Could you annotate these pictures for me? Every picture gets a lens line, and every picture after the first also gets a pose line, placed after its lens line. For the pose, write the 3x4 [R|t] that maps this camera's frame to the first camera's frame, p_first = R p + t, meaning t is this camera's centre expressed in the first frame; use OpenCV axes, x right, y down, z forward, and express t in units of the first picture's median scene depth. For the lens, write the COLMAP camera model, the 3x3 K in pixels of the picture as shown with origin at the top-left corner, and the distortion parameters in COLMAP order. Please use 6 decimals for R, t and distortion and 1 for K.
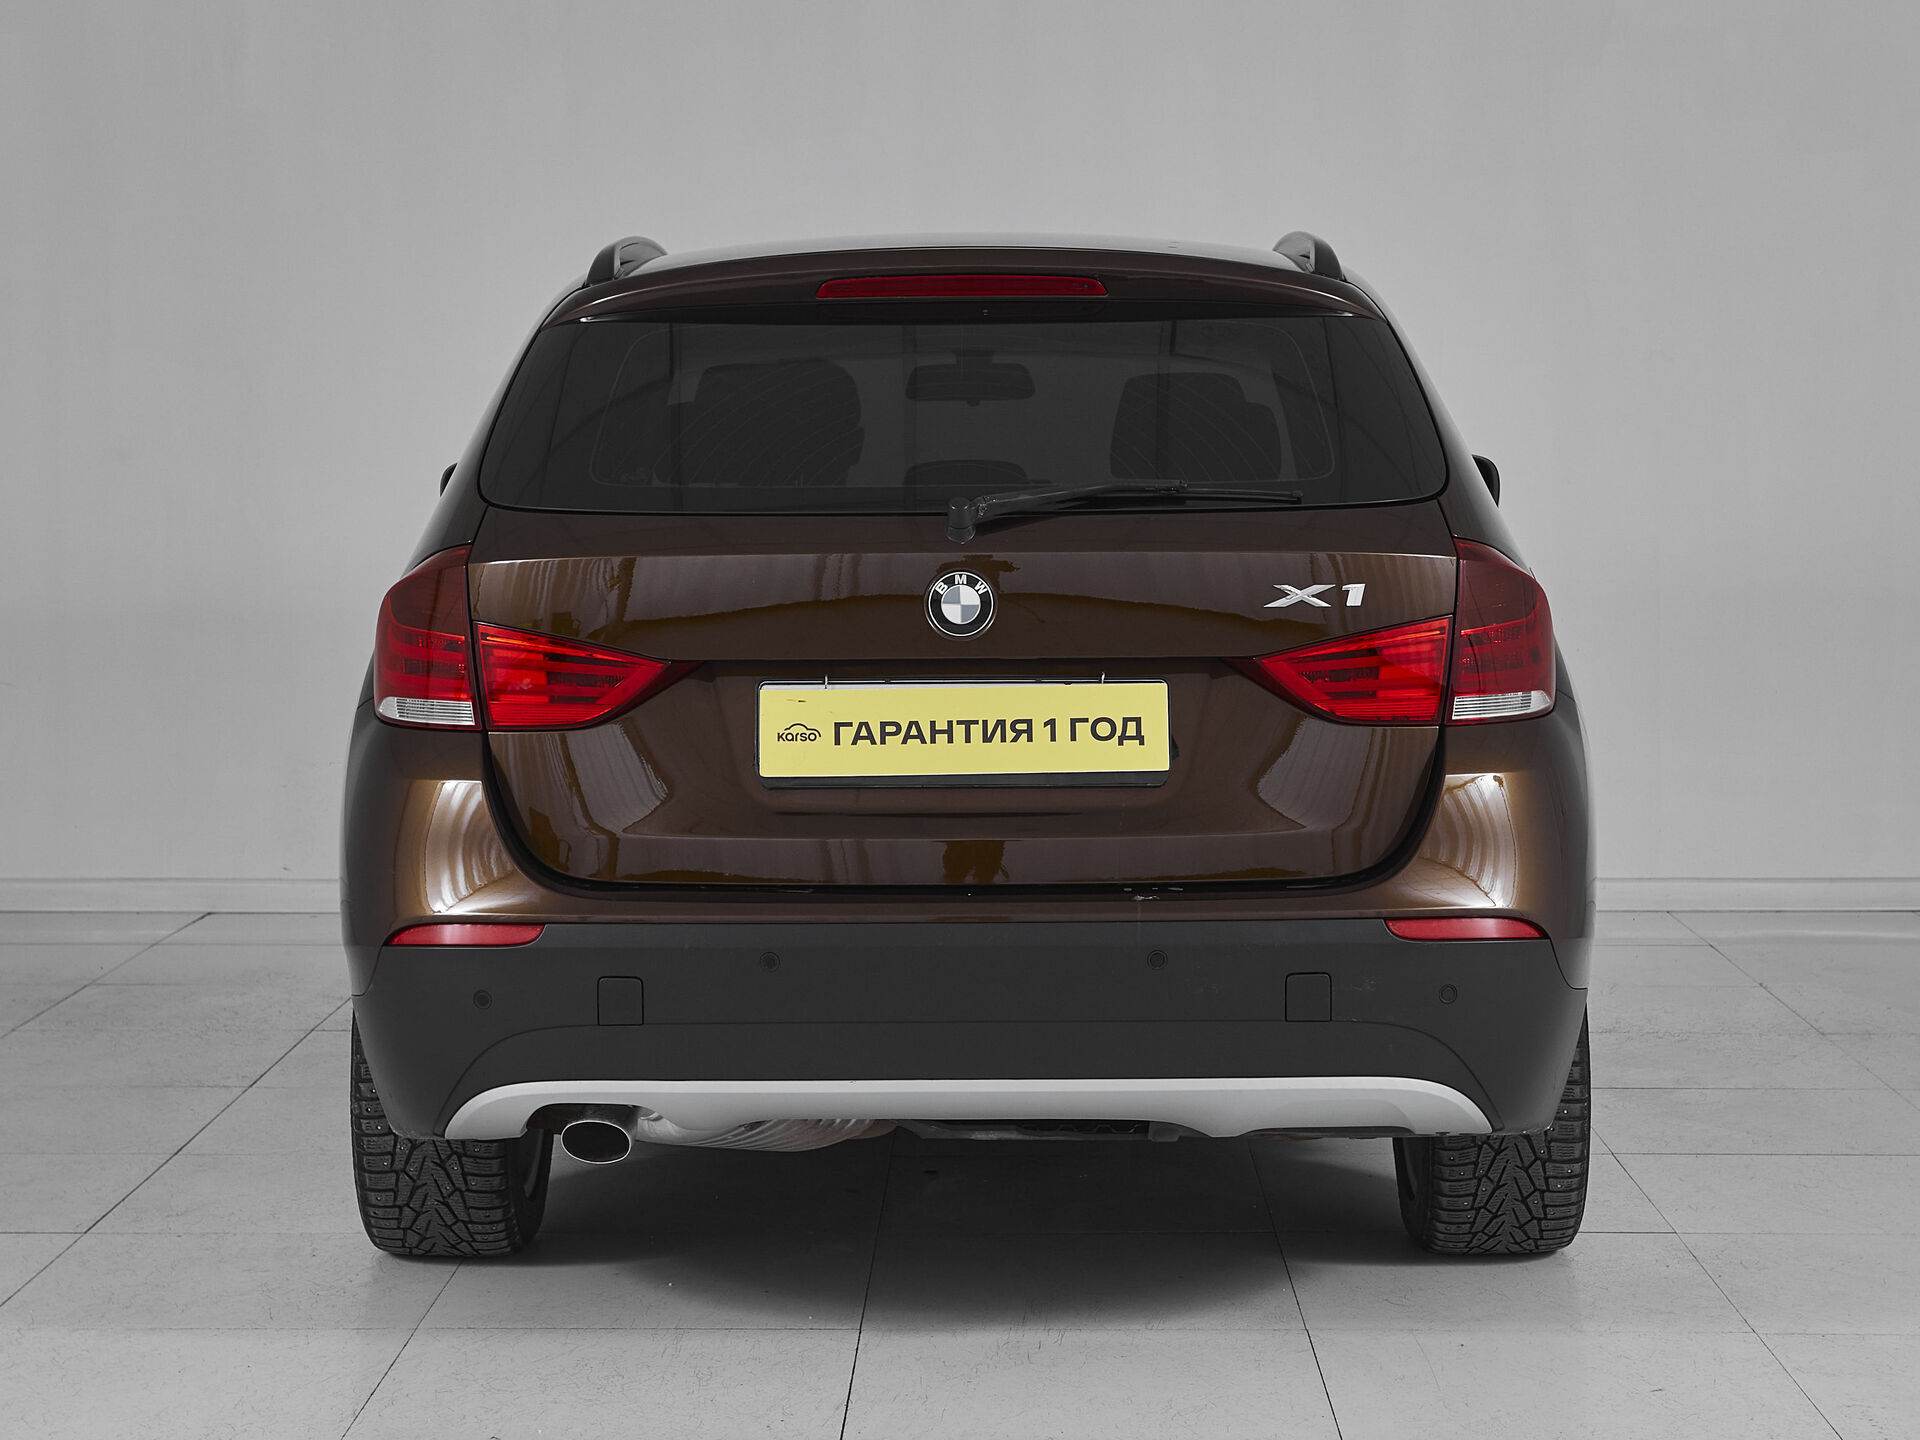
lens RADIAL K [[2520.5, 0, 960.0], [0, 2520.5, 720.0], [0, 0, 1]] dist [0.012349, 0.079962]
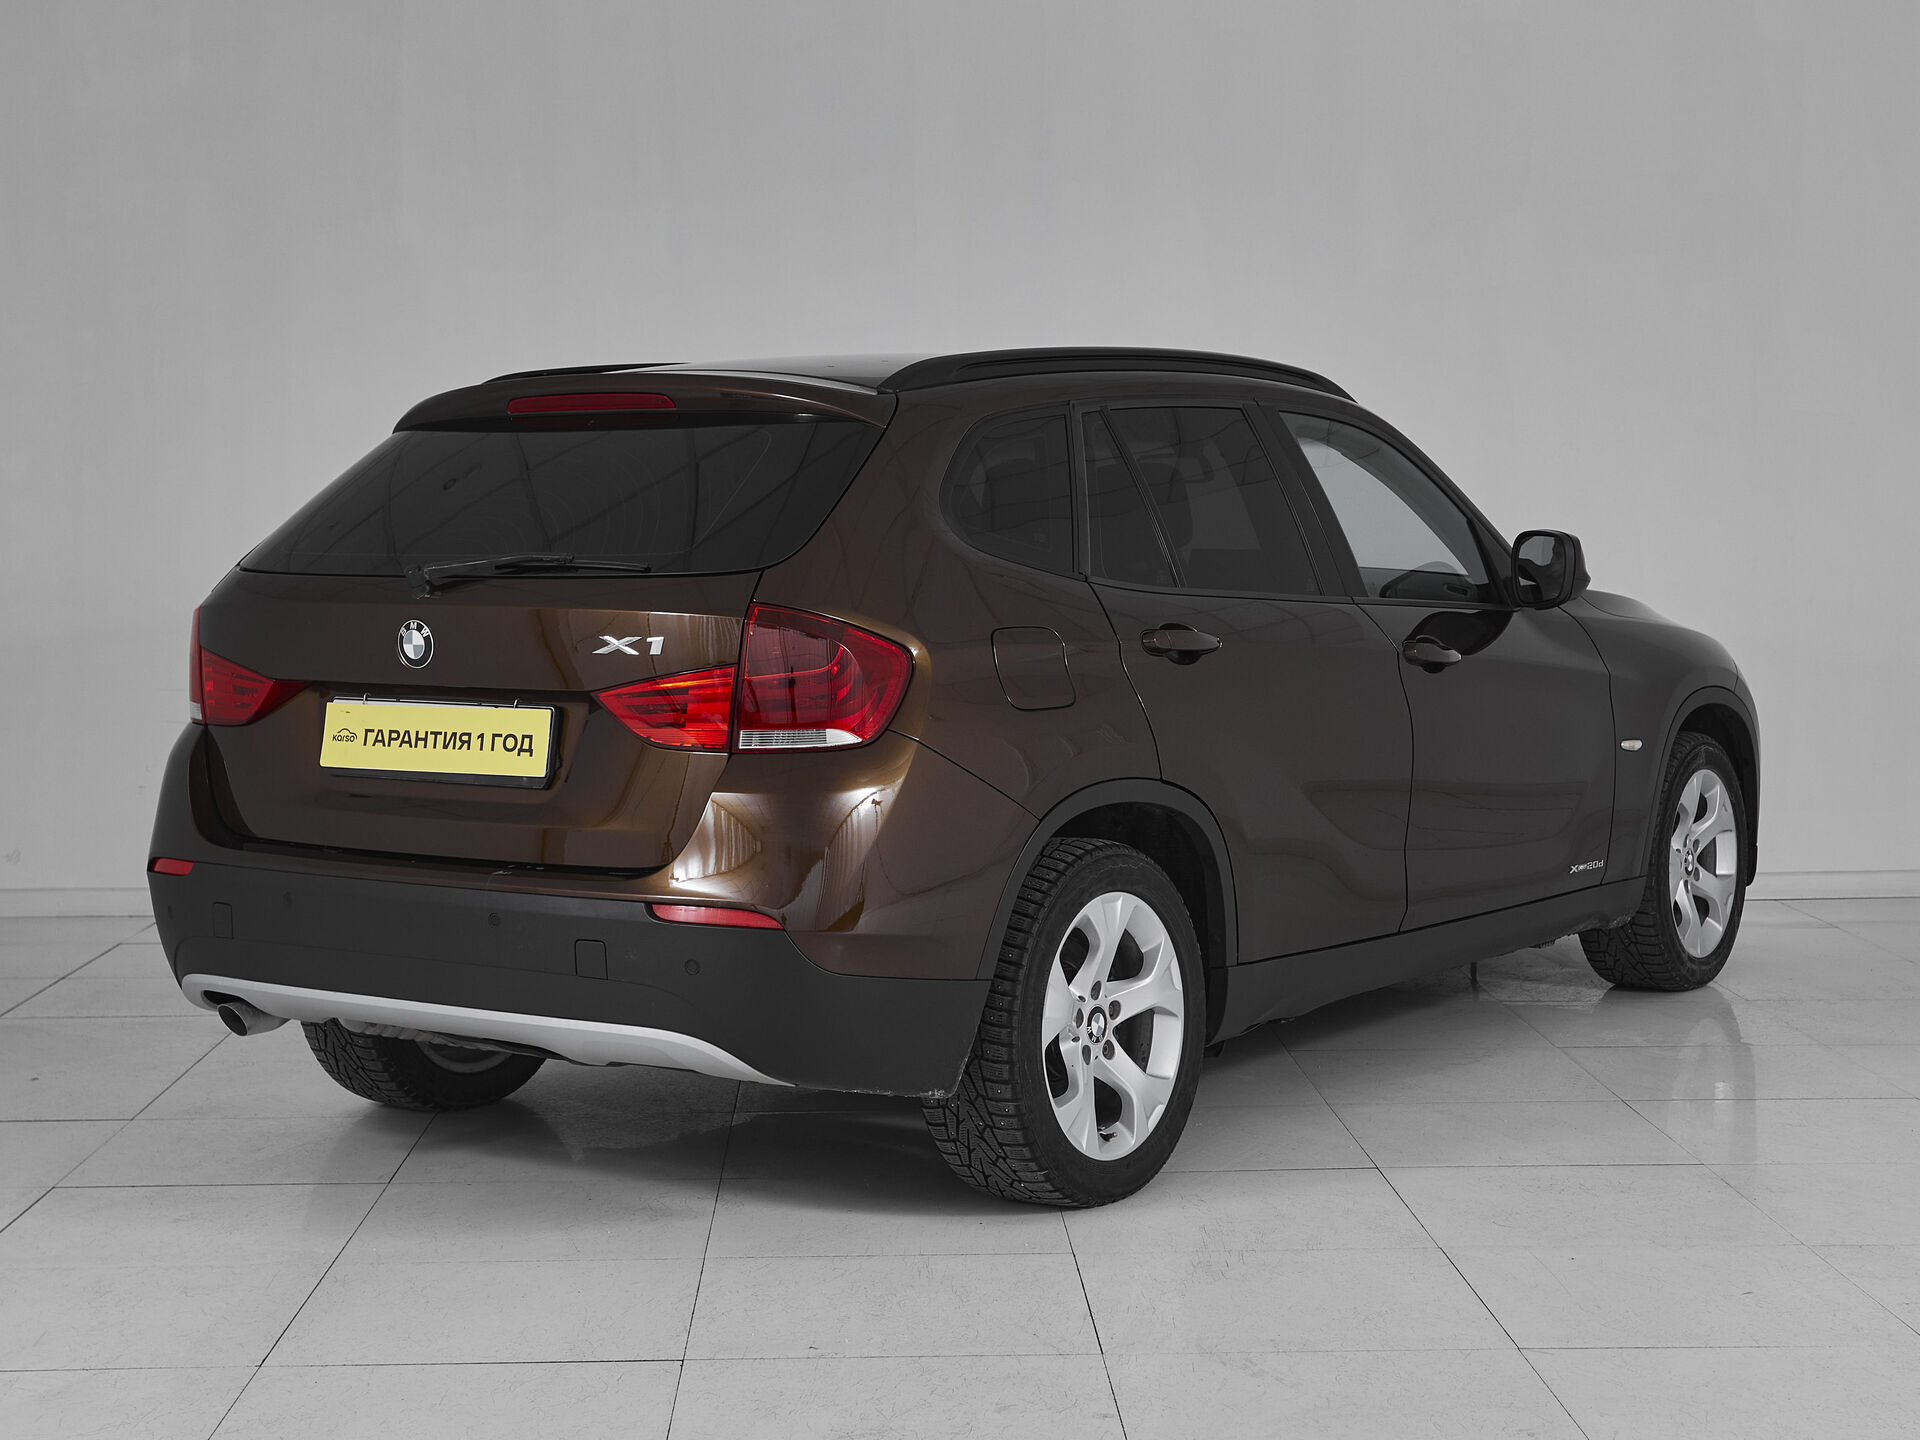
lens RADIAL K [[2520.5, 0, 960.0], [0, 2520.5, 720.0], [0, 0, 1]] dist [0.012349, 0.079962]
pose [[0.855575, 0.043177, -0.515876, 0.930591], [-0.057292, 0.998292, -0.011464, -0.006610], [0.514499, 0.039364, 0.856587, -0.002888]]
